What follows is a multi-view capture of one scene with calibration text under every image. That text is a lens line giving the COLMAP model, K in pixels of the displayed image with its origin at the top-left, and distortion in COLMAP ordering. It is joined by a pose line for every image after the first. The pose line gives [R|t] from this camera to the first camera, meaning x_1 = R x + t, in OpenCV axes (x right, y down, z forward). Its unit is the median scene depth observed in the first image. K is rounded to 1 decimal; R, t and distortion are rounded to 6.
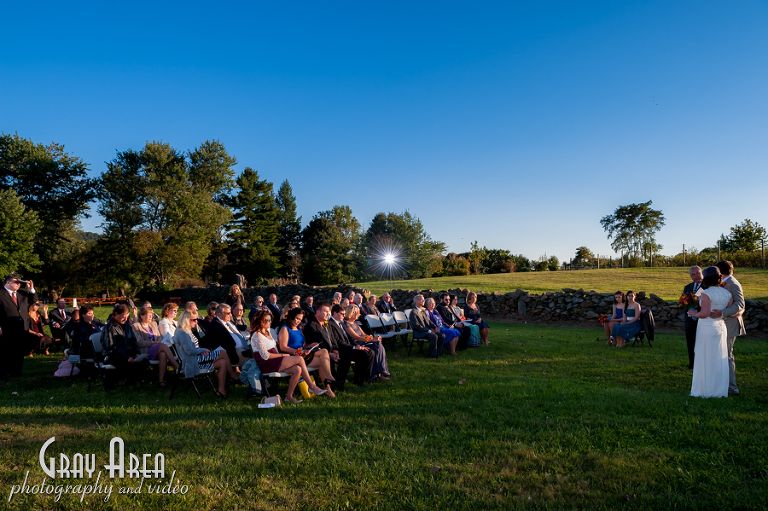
lens RADIAL K [[523.2, 0, 384.1], [0, 523.2, 265.2], [0, 0, 1]] dist [-0.049614, -0.001727]
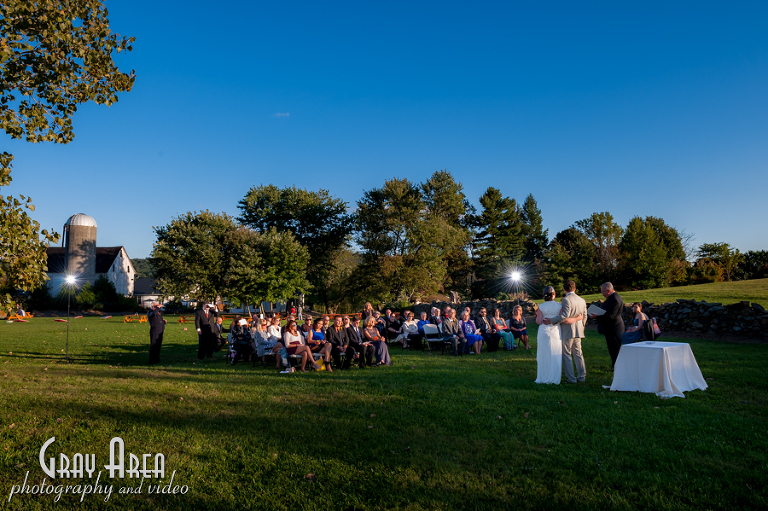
lens RADIAL K [[530.7, 0, 384.7], [0, 530.7, 265.6], [0, 0, 1]] dist [-0.046454, -0.002441]
pose [[0.871756, -0.053476, -0.487013, 0.105010], [0.041459, 0.998512, -0.035428, -0.002288], [0.488182, 0.010694, 0.872676, -0.047048]]
